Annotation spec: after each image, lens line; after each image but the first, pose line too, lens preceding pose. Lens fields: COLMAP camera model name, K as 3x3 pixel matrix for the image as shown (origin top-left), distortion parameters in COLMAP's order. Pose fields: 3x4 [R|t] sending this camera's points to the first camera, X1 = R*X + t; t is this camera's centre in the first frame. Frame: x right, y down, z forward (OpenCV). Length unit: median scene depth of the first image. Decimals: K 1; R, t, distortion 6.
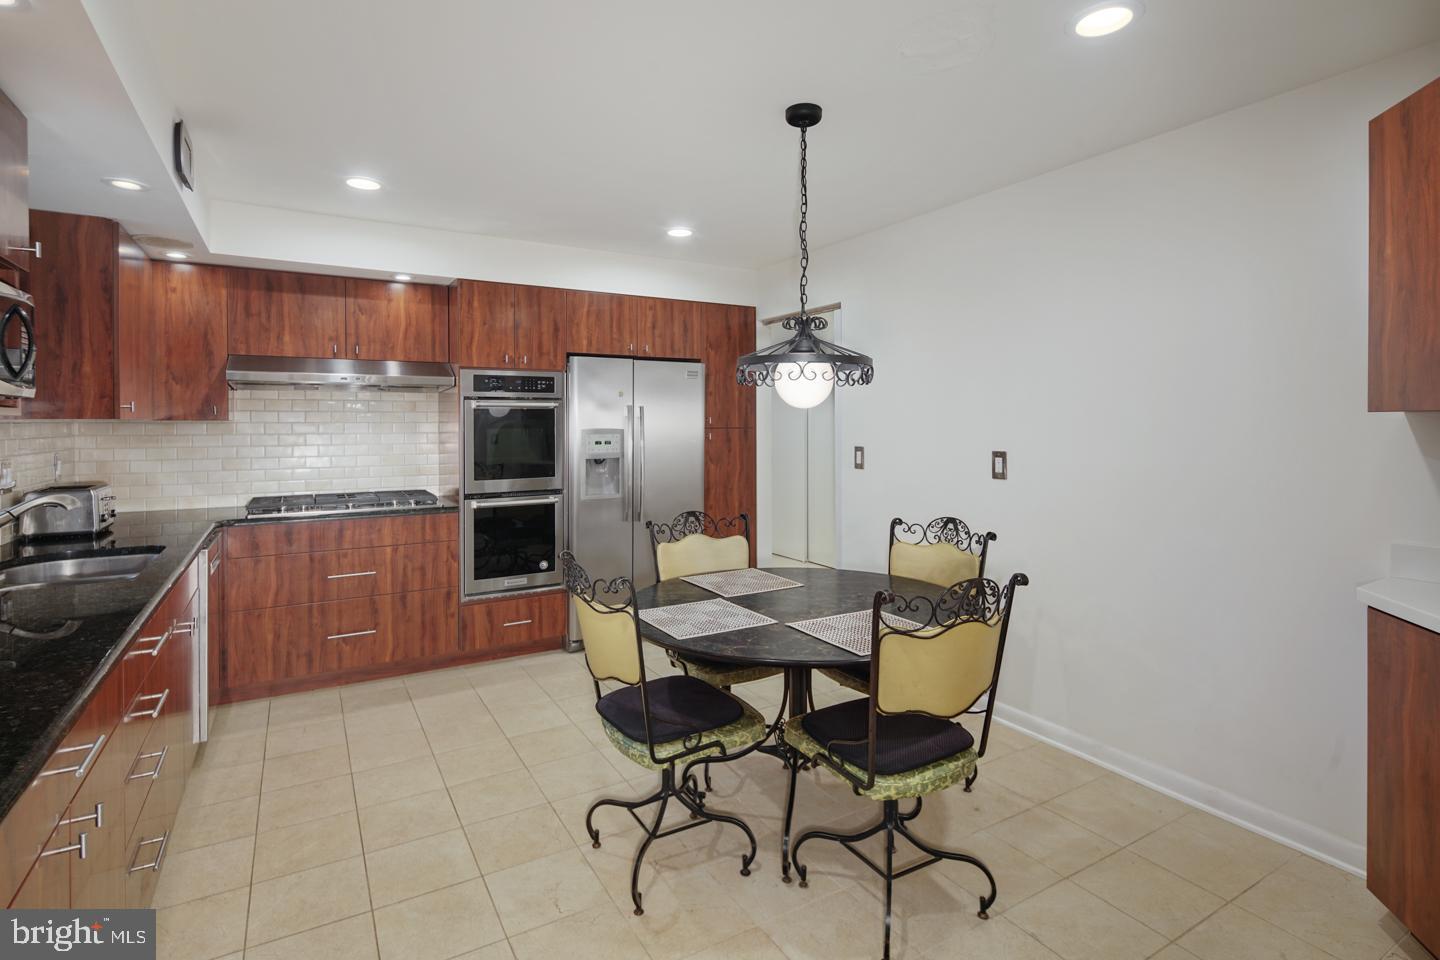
lens RADIAL K [[708.8, 0, 711.1], [0, 708.8, 425.9], [0, 0, 1]] dist [0.005584, -0.002587]
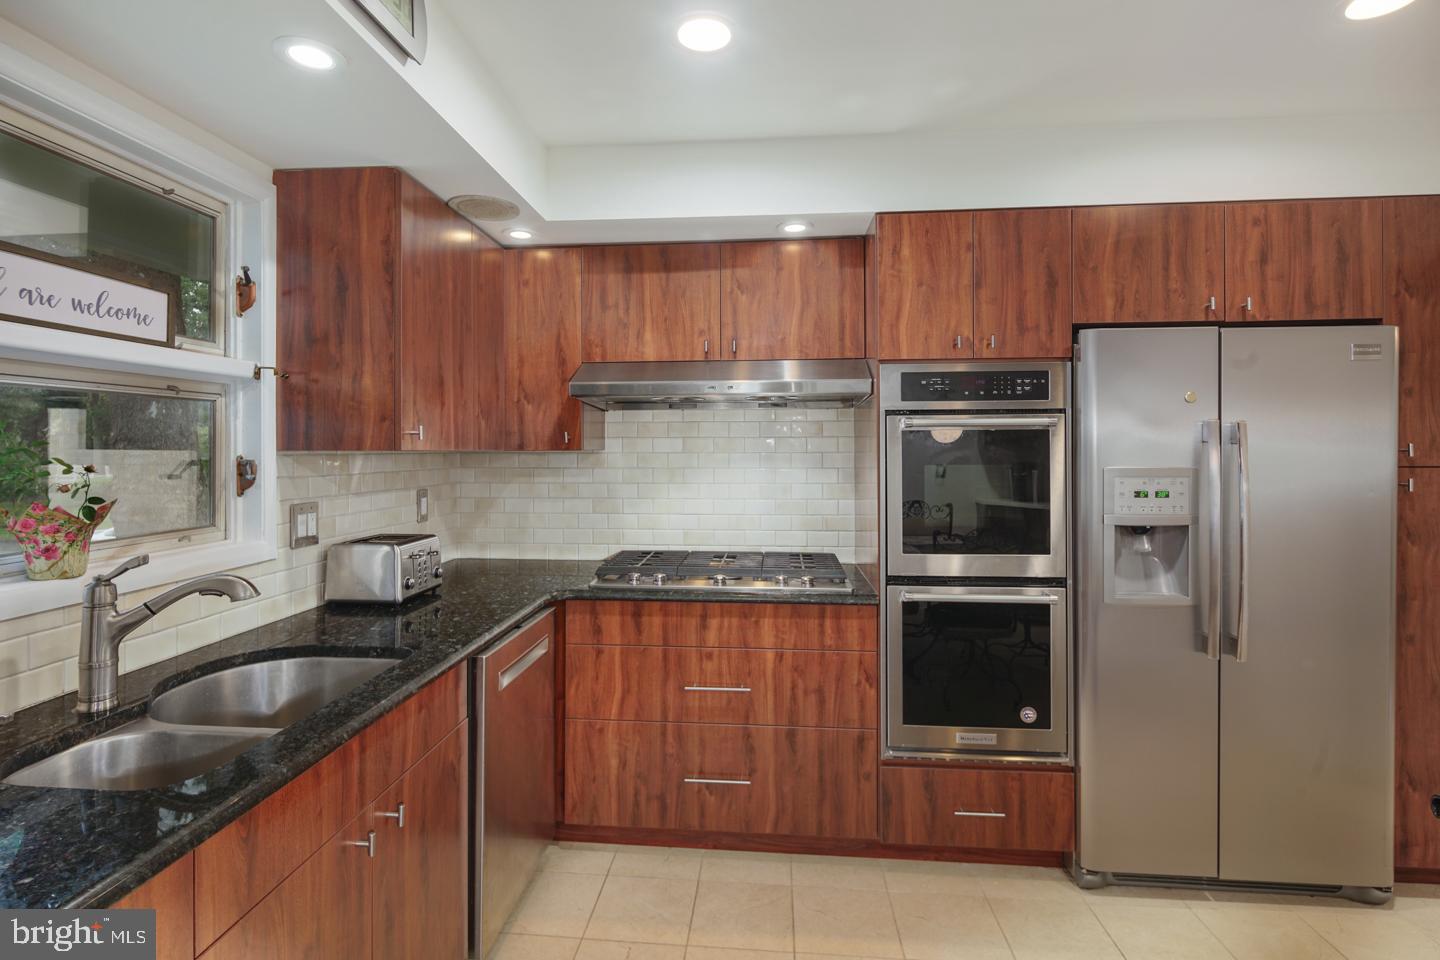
lens RADIAL K [[708.8, 0, 714.3], [0, 708.8, 445.3], [0, 0, 1]] dist [0.005584, -0.002587]
pose [[0.821298, -0.002693, -0.570493, -0.128576], [-0.002415, 0.999963, -0.008198, -0.007051], [0.570494, 0.008111, 0.821261, 0.432996]]
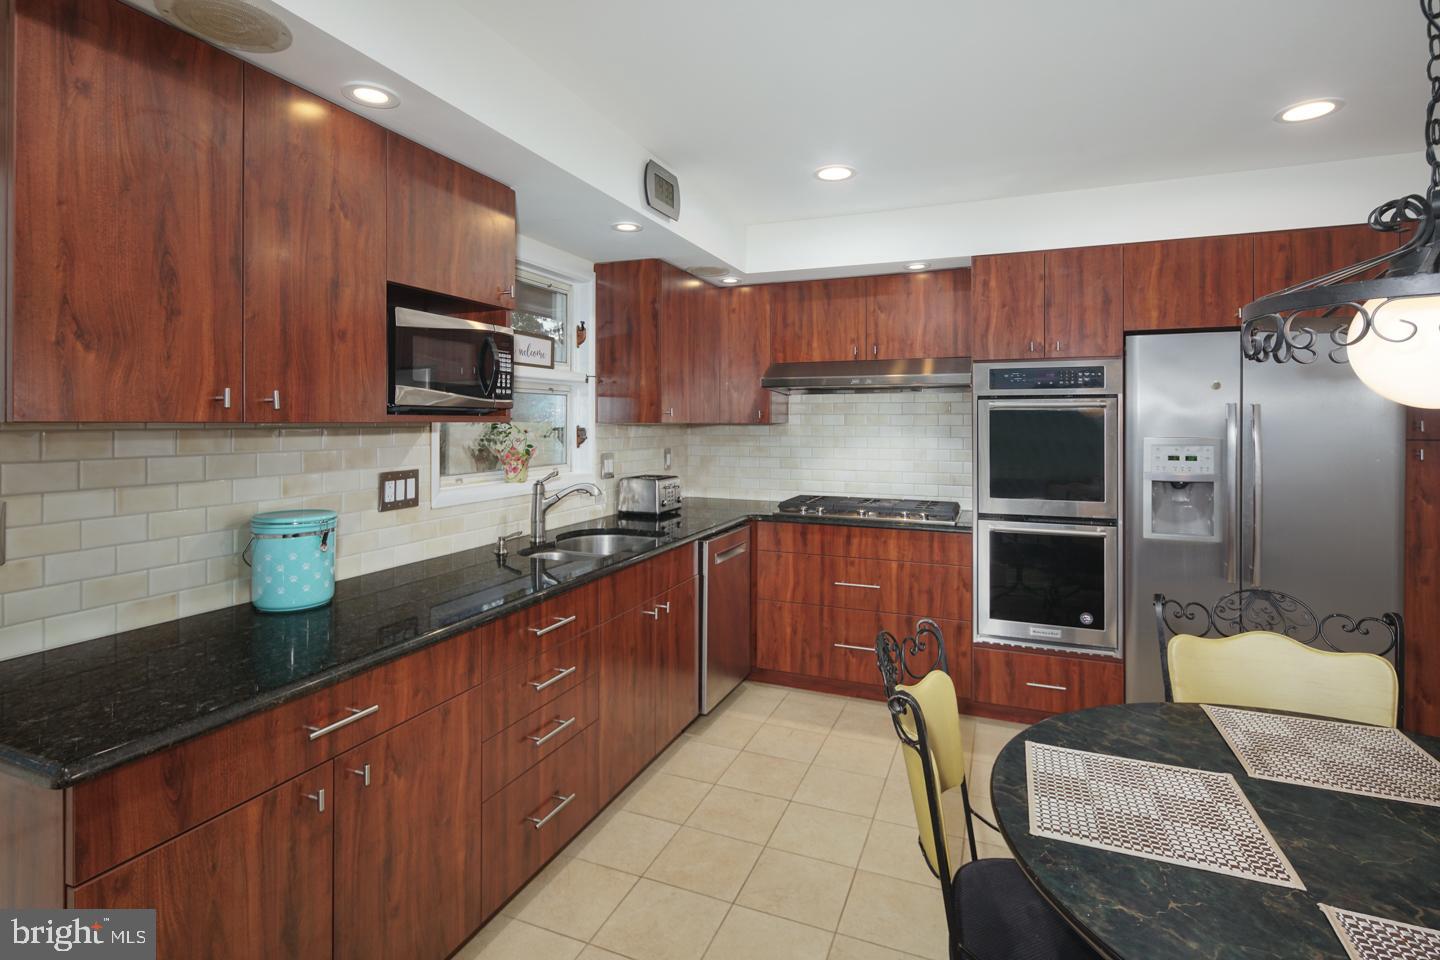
lens RADIAL K [[708.8, 0, 702.3], [0, 708.8, 417.8], [0, 0, 1]] dist [0.005584, -0.002587]
pose [[0.604041, -0.000634, -0.796953, 0.122092], [-0.007400, 0.999952, -0.006404, -0.007907], [0.796919, 0.009766, 0.604008, 0.236149]]
